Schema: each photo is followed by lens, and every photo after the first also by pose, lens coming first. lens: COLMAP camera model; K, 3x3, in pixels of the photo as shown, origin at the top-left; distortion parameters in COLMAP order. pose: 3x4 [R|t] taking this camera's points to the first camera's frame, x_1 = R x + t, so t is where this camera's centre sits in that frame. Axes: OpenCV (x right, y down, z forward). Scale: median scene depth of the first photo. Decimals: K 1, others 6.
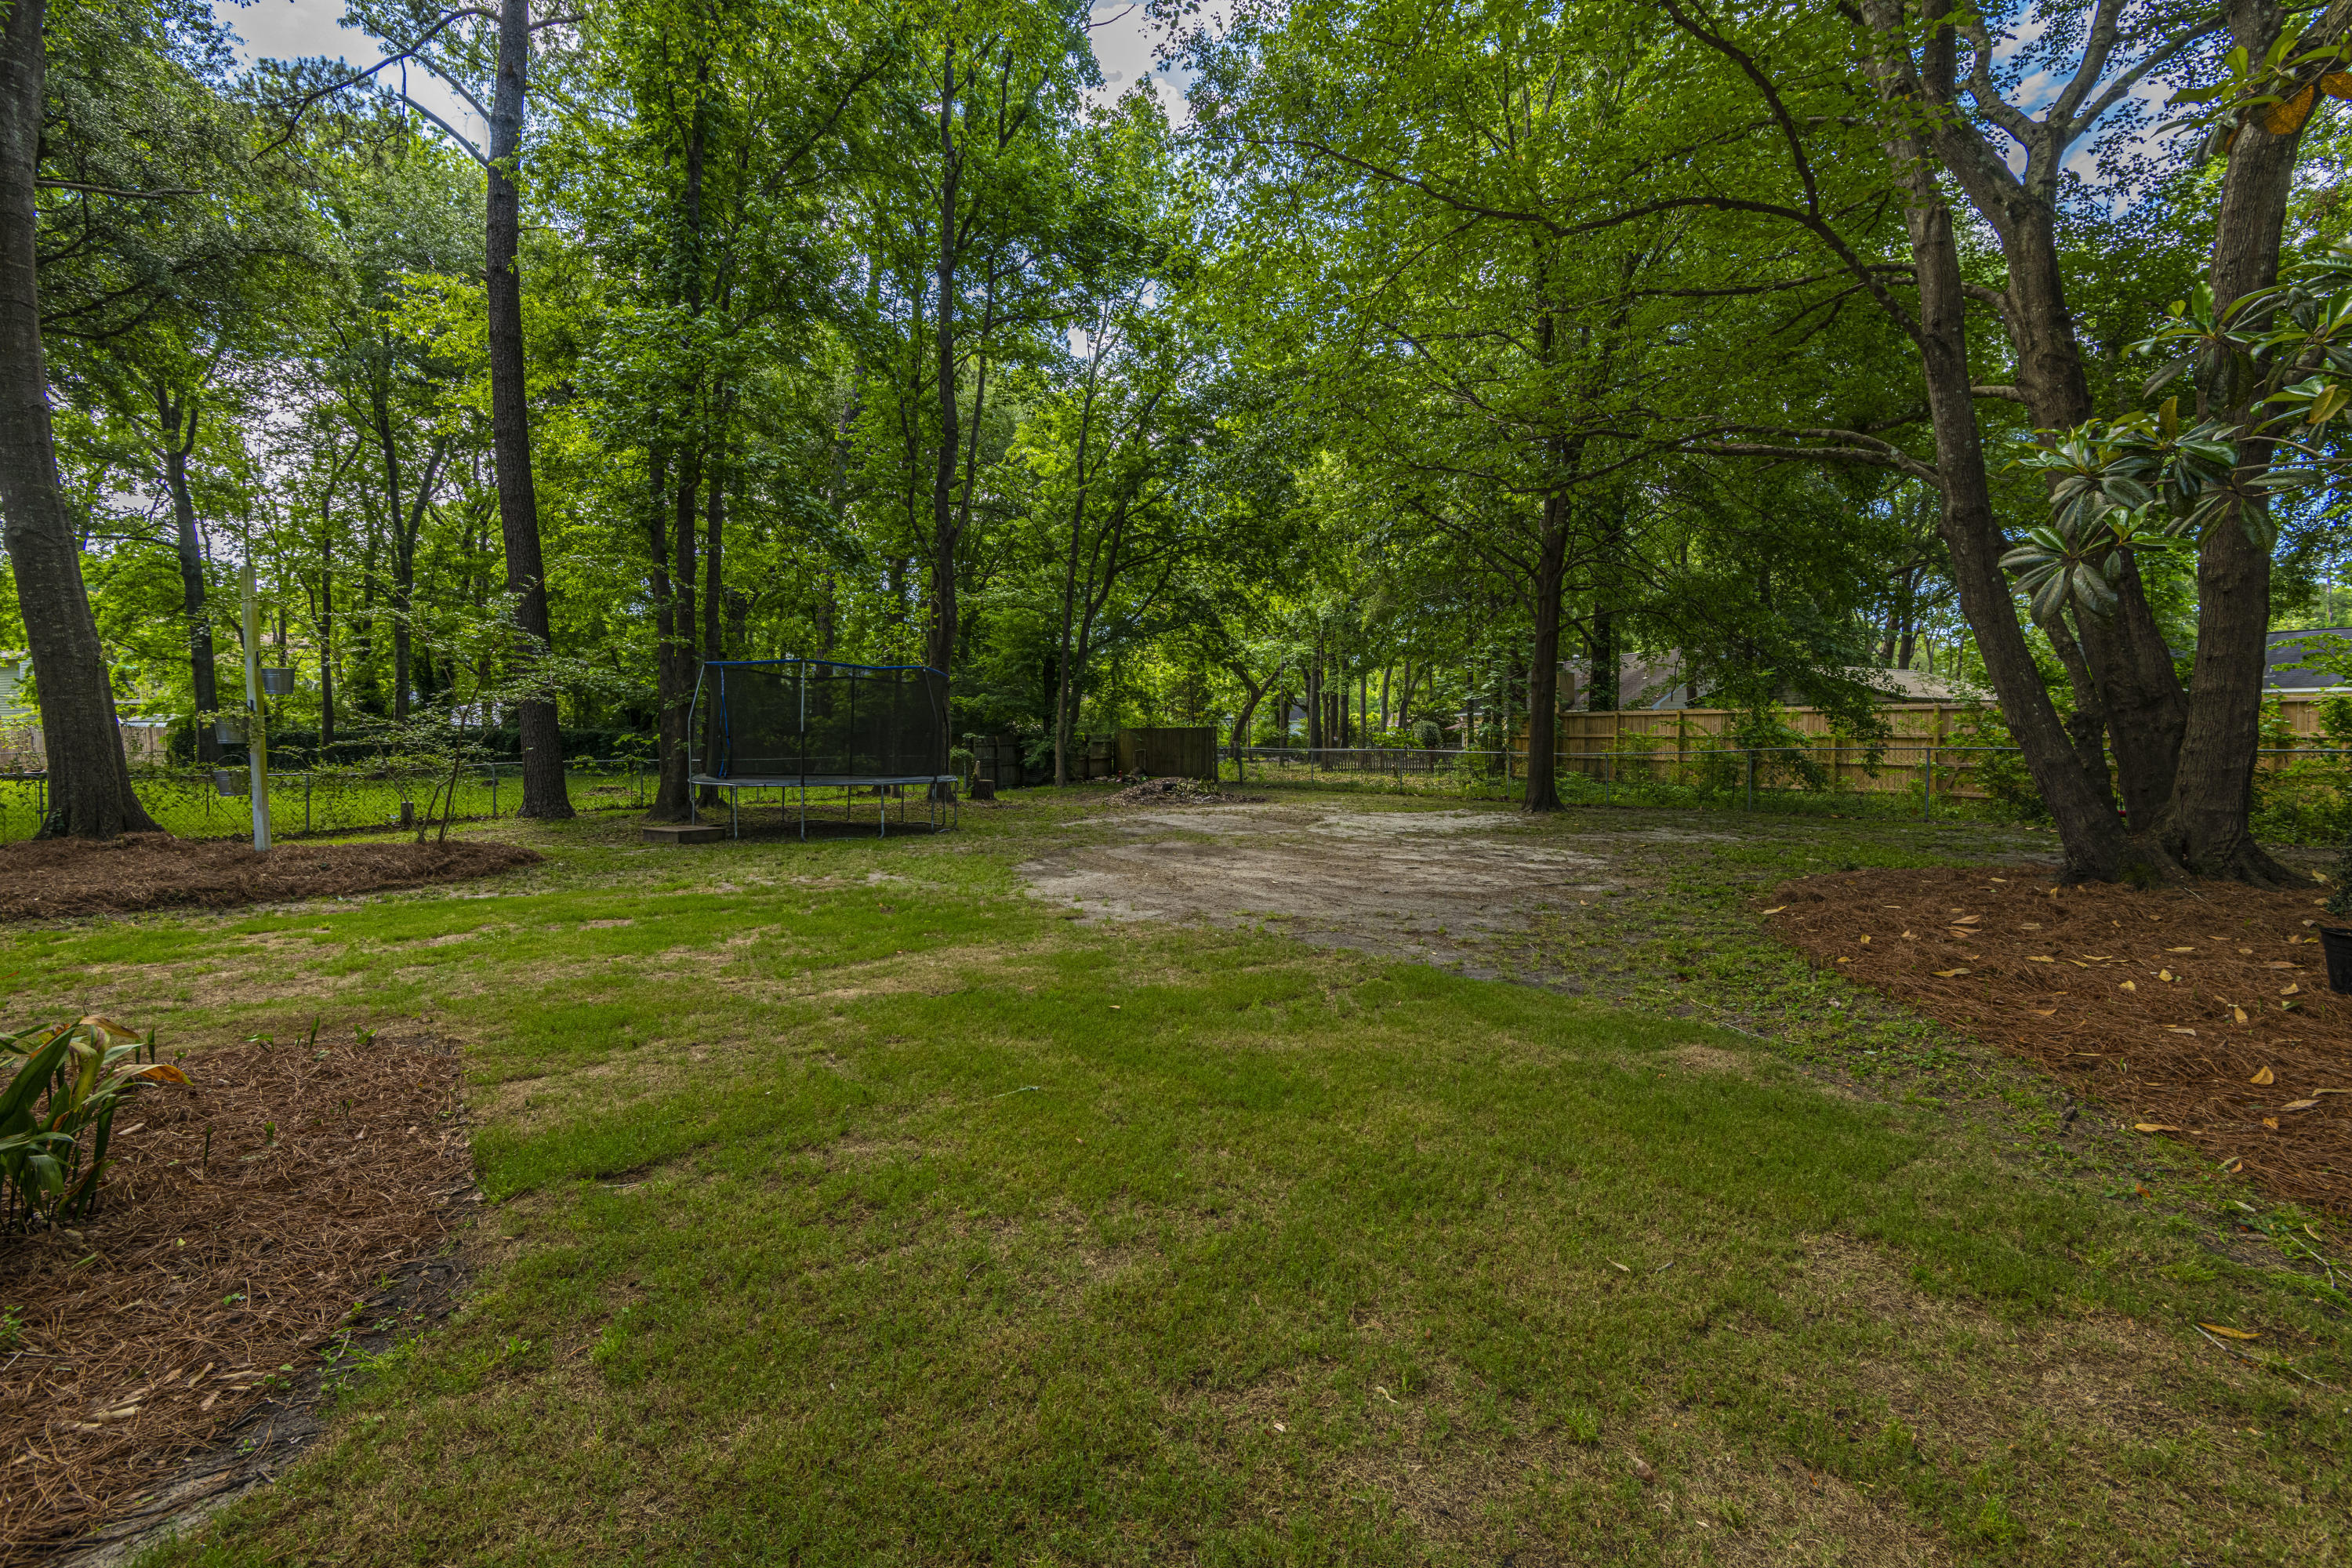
lens RADIAL K [[1059.9, 0, 1182.7], [0, 1059.9, 762.9], [0, 0, 1]] dist [0.033678, -0.019386]
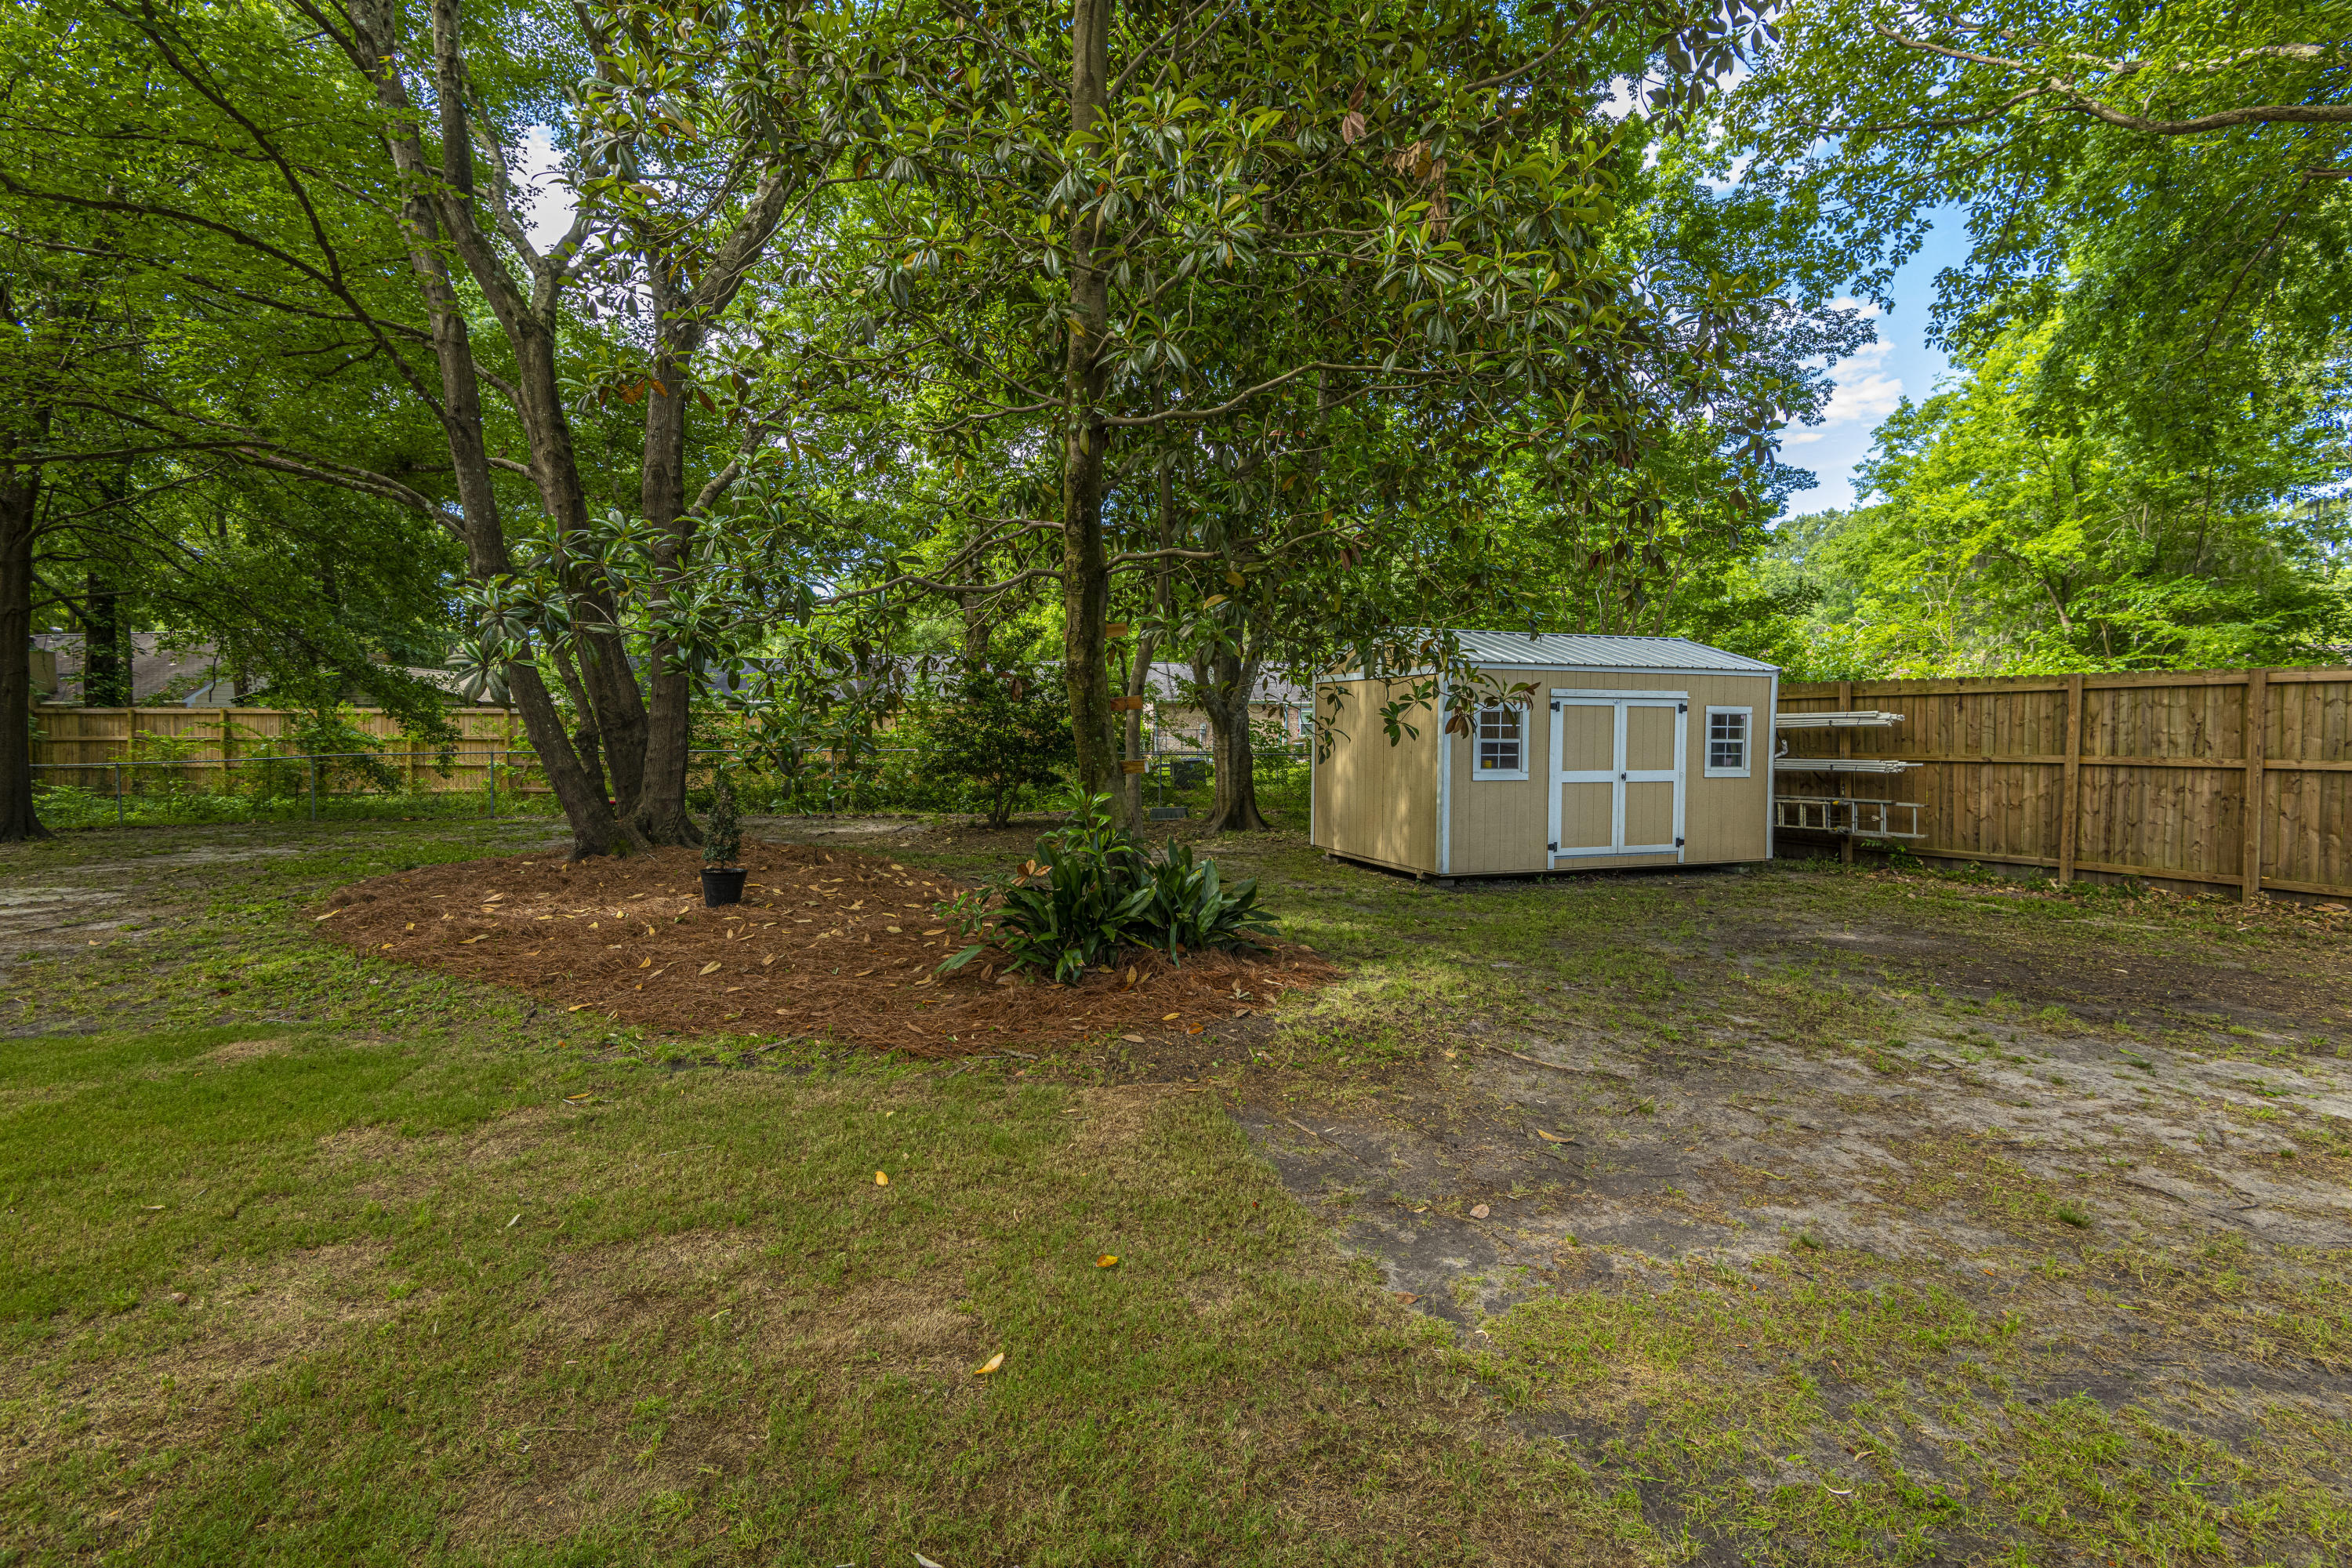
lens RADIAL K [[1059.9, 0, 1182.7], [0, 1059.9, 762.9], [0, 0, 1]] dist [0.033678, -0.019386]
pose [[0.398411, -0.029544, 0.916731, -0.078453], [0.024603, 0.999466, 0.021517, -0.015542], [-0.916877, 0.013982, 0.398925, -0.191571]]
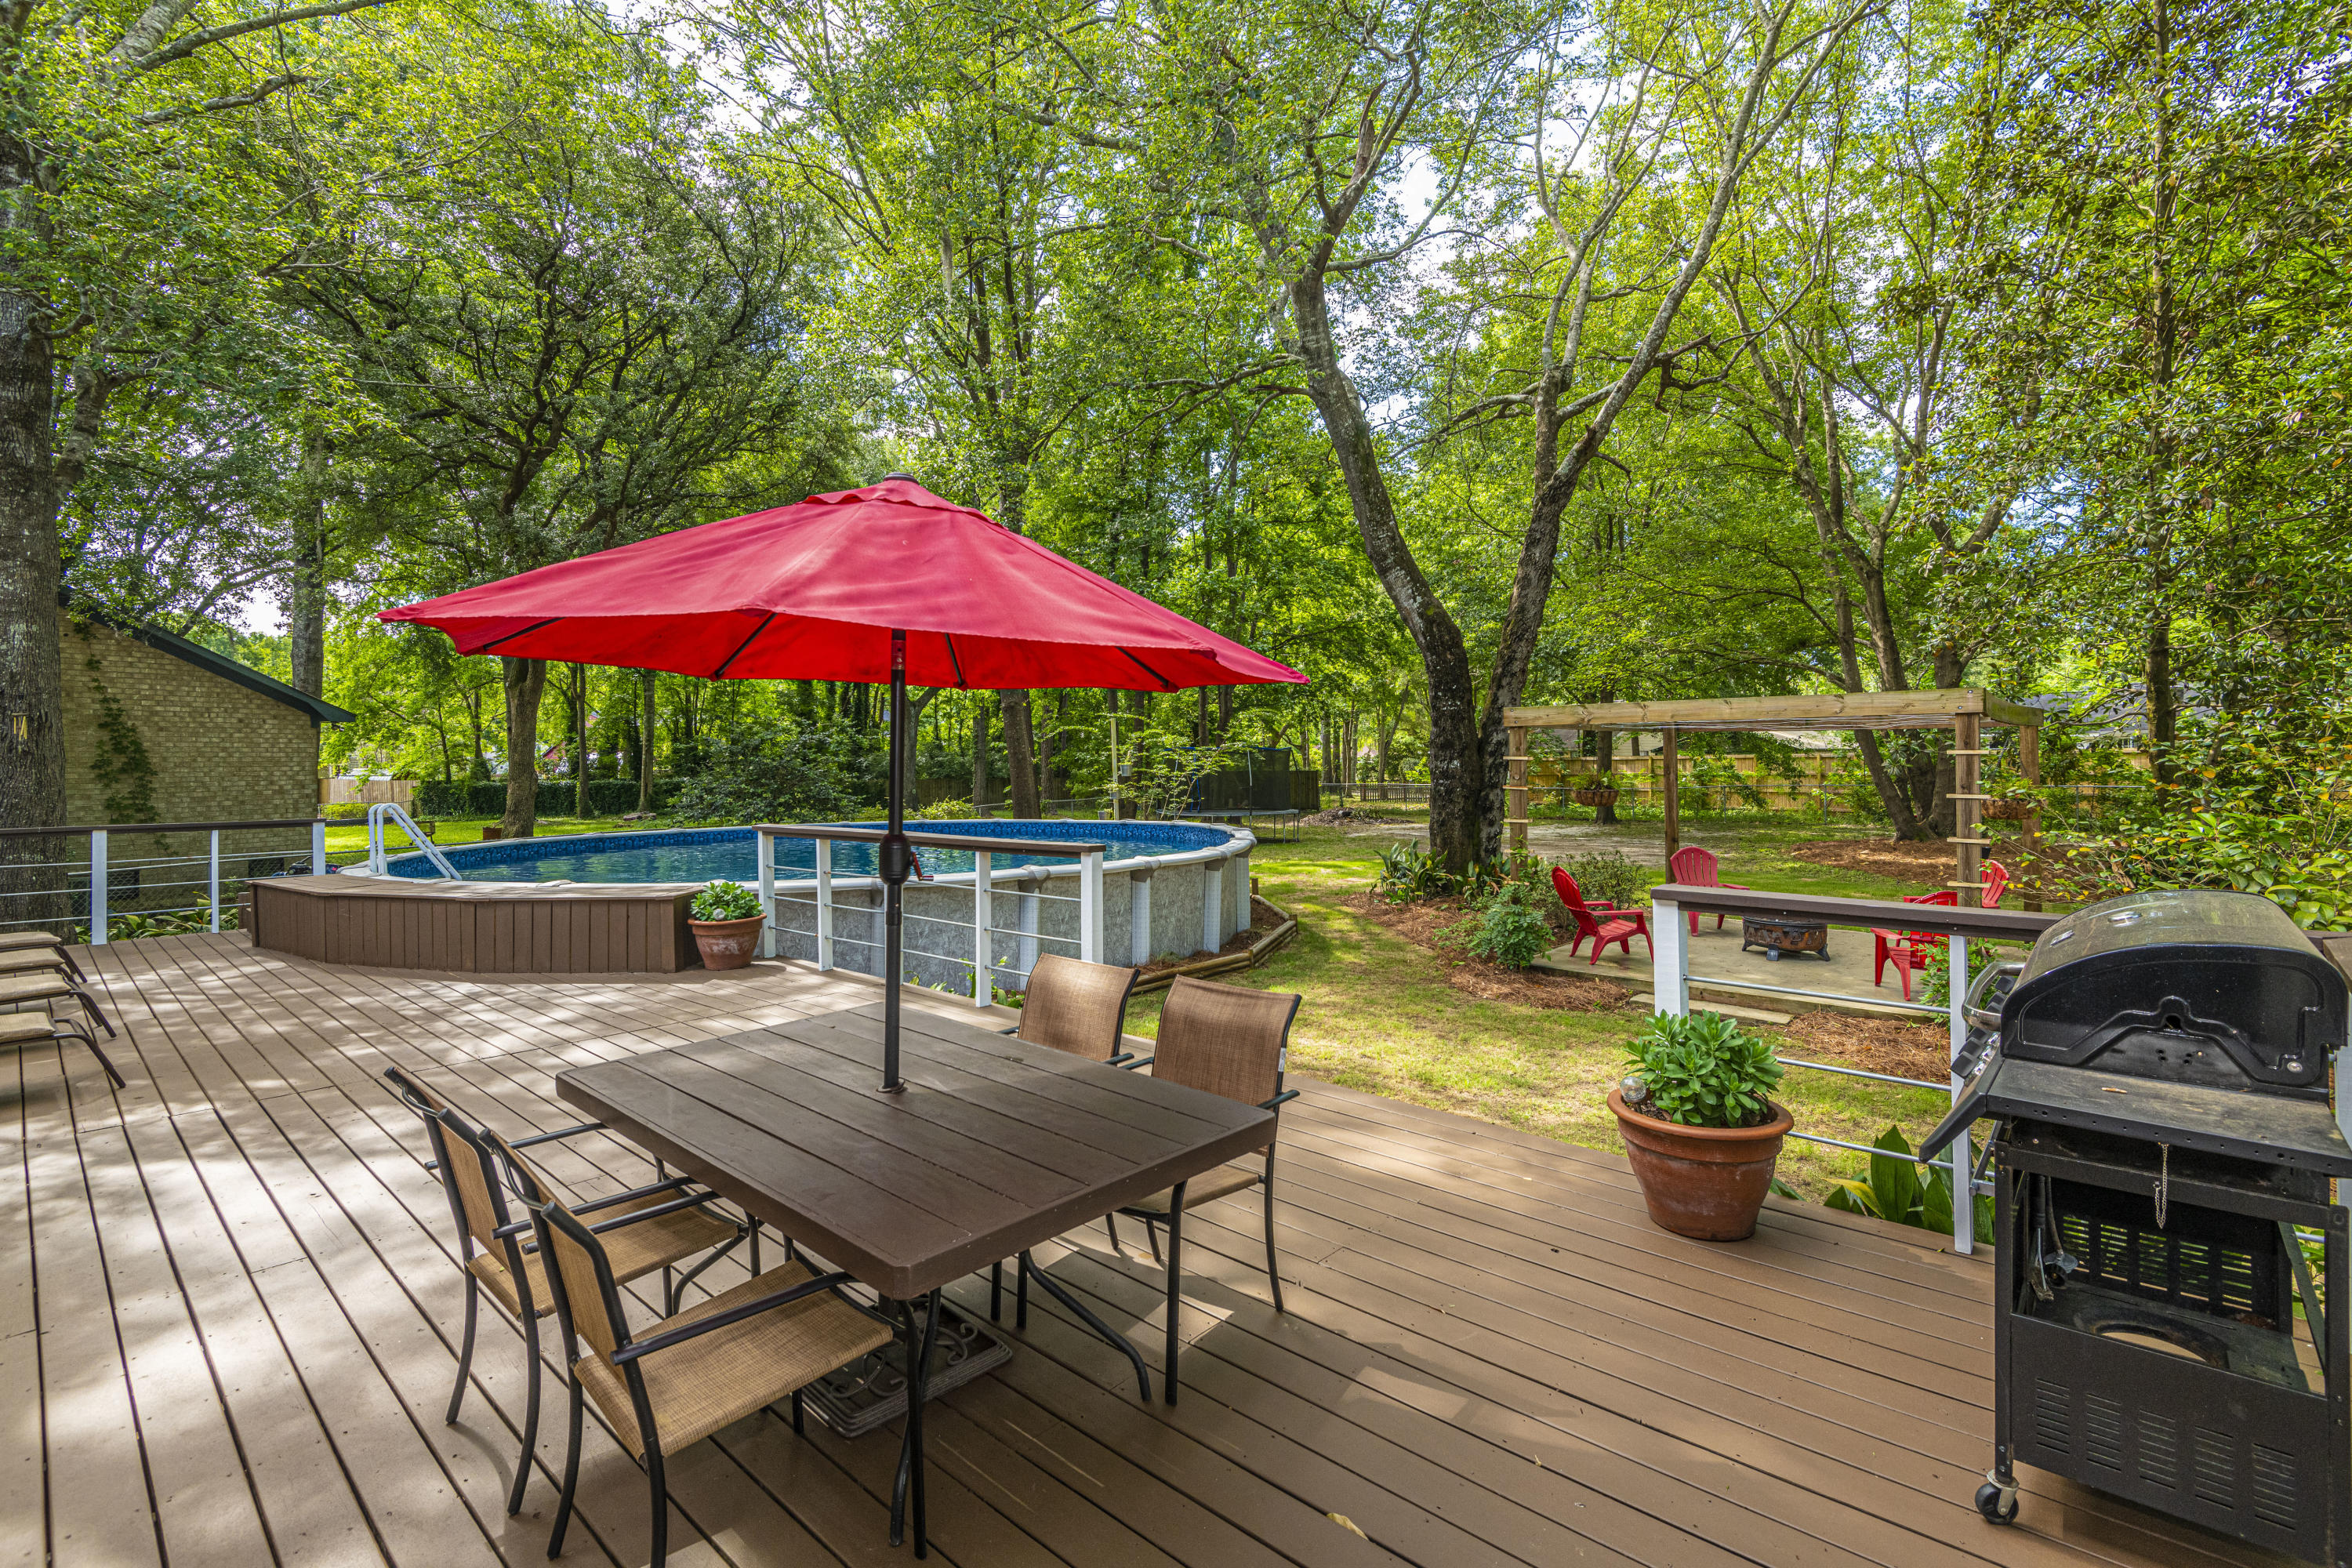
lens RADIAL K [[1059.9, 0, 1182.7], [0, 1059.9, 762.9], [0, 0, 1]] dist [0.033678, -0.019386]
pose [[0.994724, -0.013584, 0.101686, -1.060982], [0.016380, 0.999509, -0.026718, -0.035521], [-0.101273, 0.028242, 0.994458, -1.290108]]
